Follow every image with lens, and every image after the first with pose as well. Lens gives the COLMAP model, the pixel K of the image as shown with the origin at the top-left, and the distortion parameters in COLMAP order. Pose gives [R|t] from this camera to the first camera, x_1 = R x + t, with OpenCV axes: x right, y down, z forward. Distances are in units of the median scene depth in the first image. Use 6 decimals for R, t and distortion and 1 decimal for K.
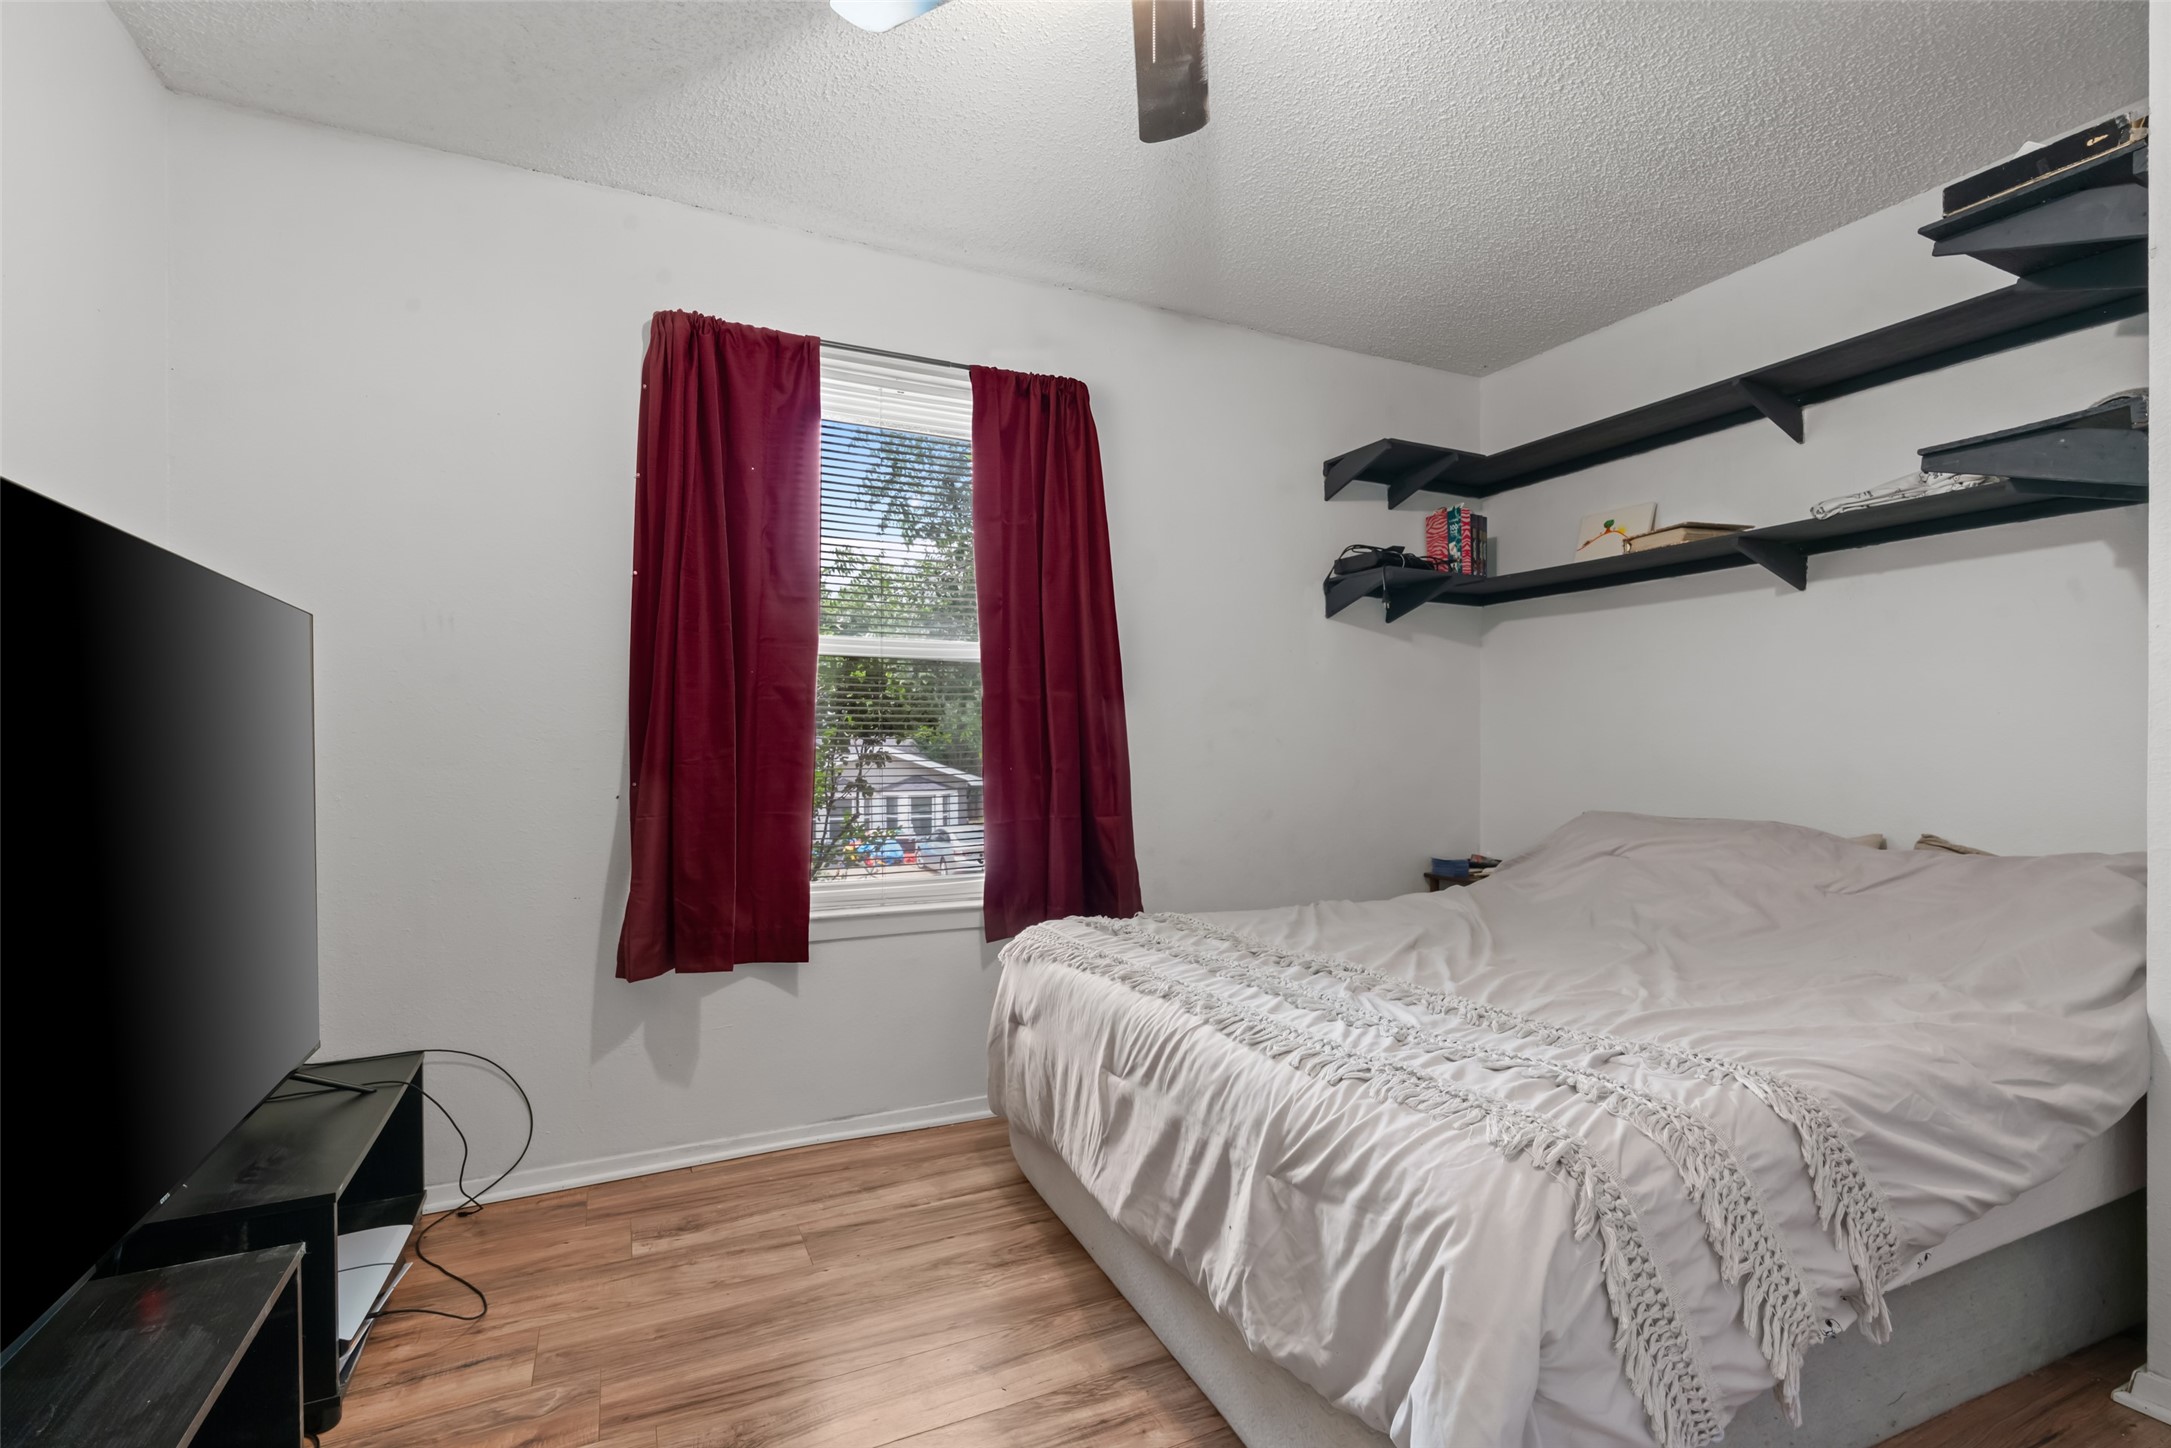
lens RADIAL K [[988.9, 0, 1082.8], [0, 988.9, 732.5], [0, 0, 1]] dist [-0.000534, 0.000096]
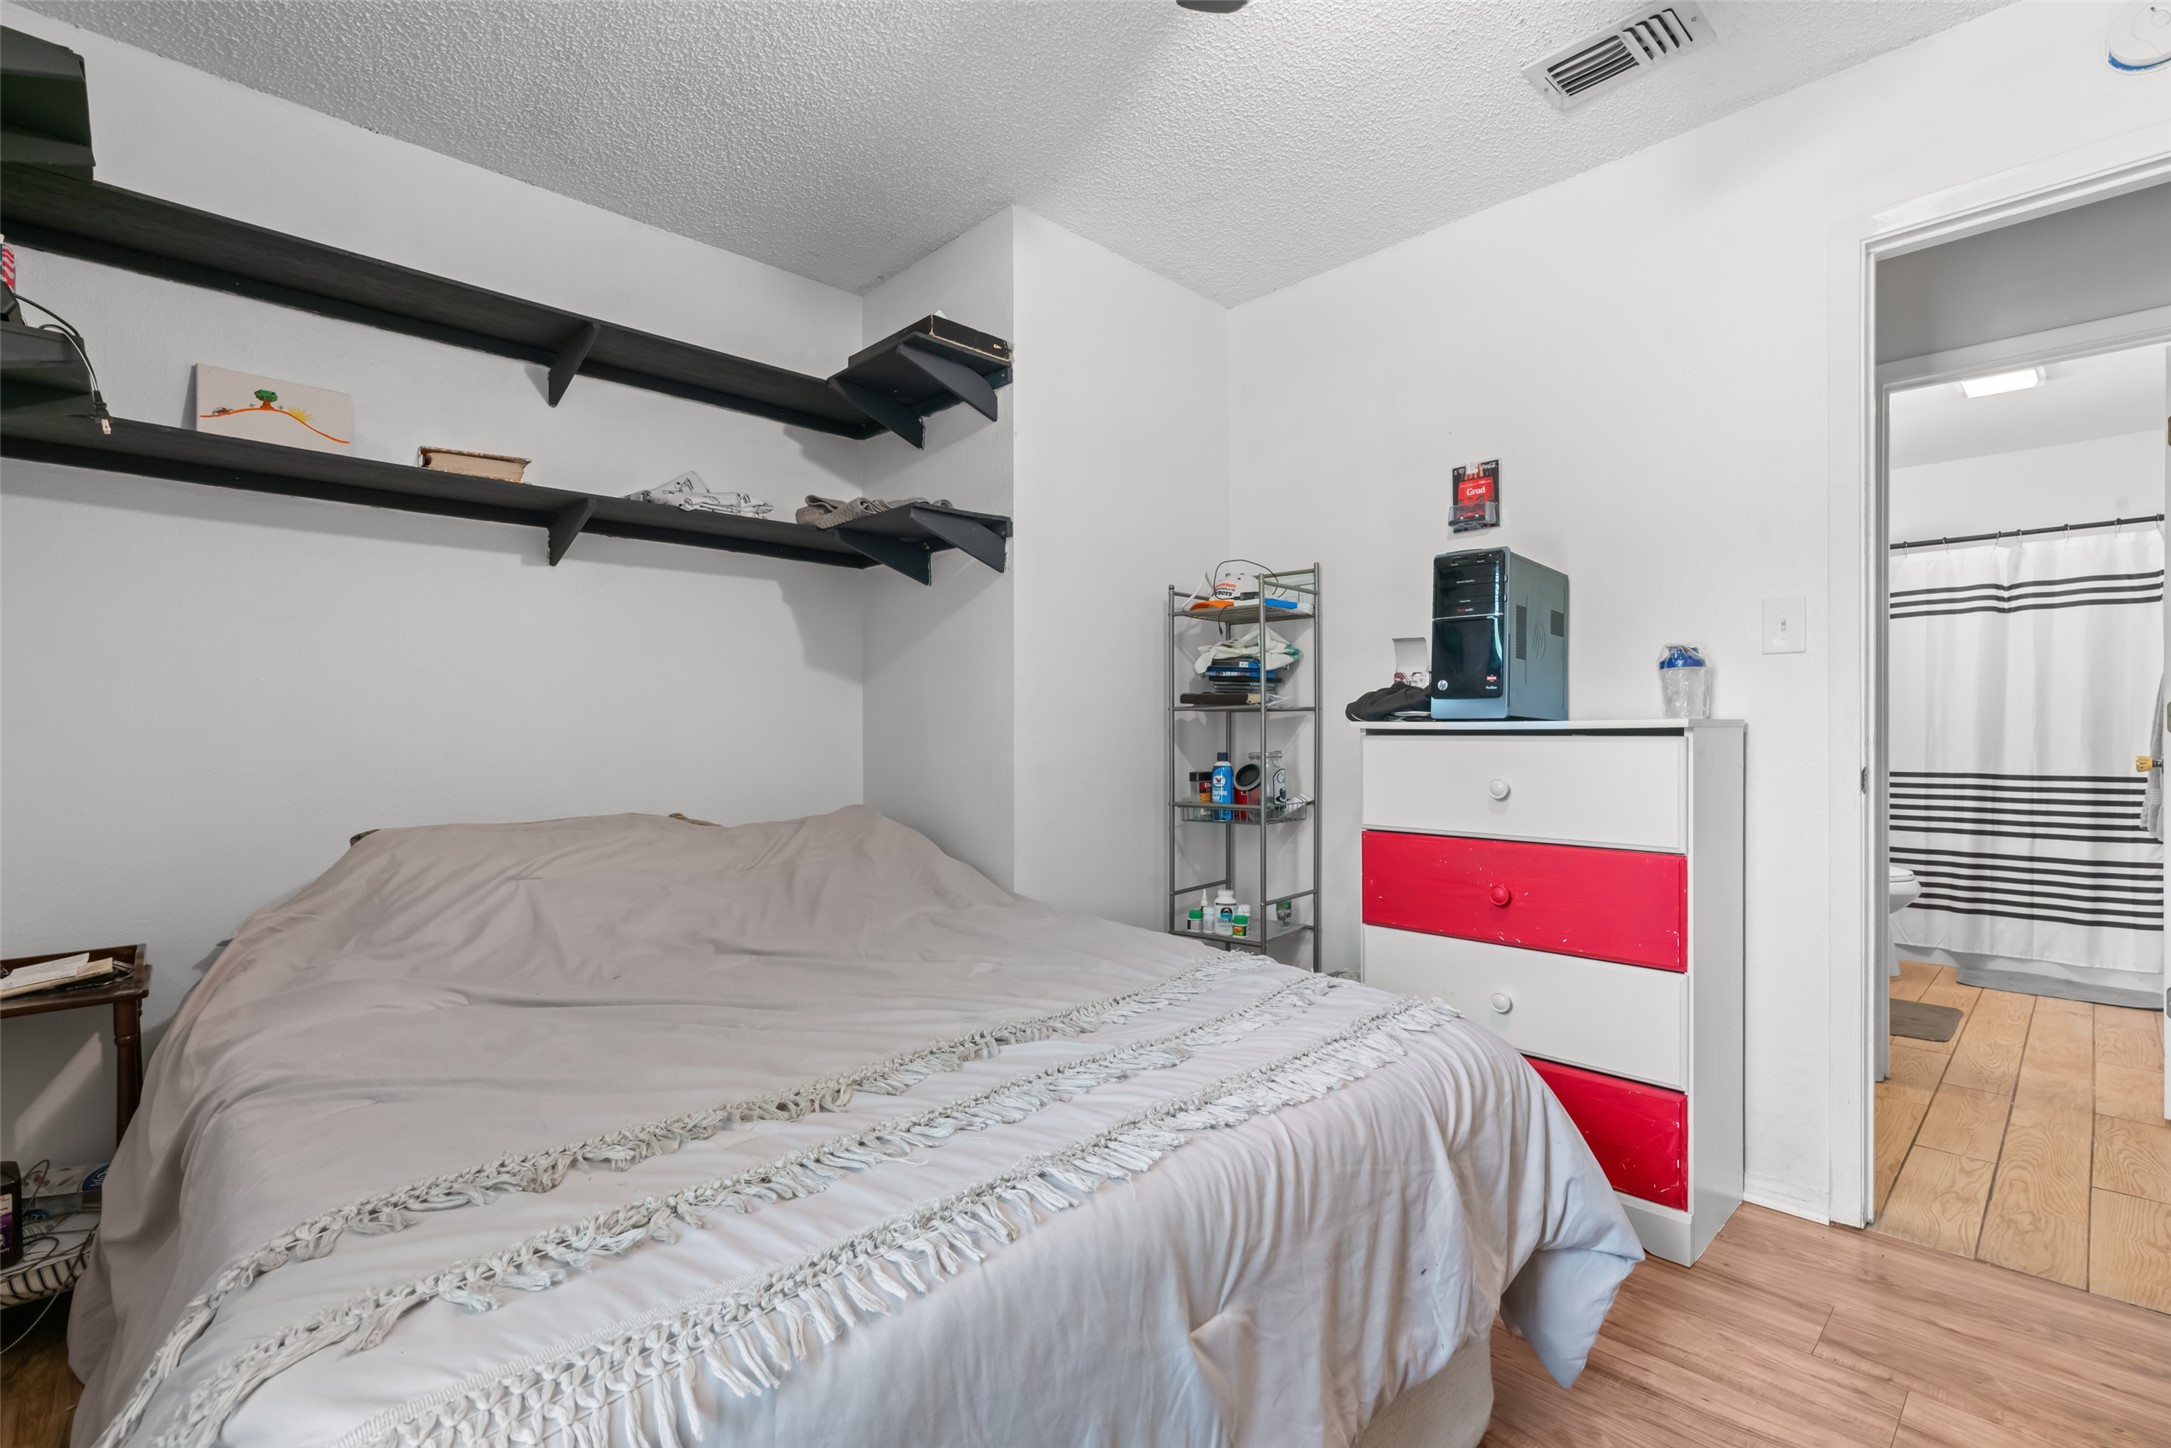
lens RADIAL K [[988.9, 0, 1085.1], [0, 988.9, 726.4], [0, 0, 1]] dist [-0.000534, 0.000096]
pose [[-0.329691, 0.012179, 0.944010, -0.307339], [0.000219, 0.999918, -0.012824, 0.017982], [-0.944089, -0.004021, -0.329667, 0.835032]]
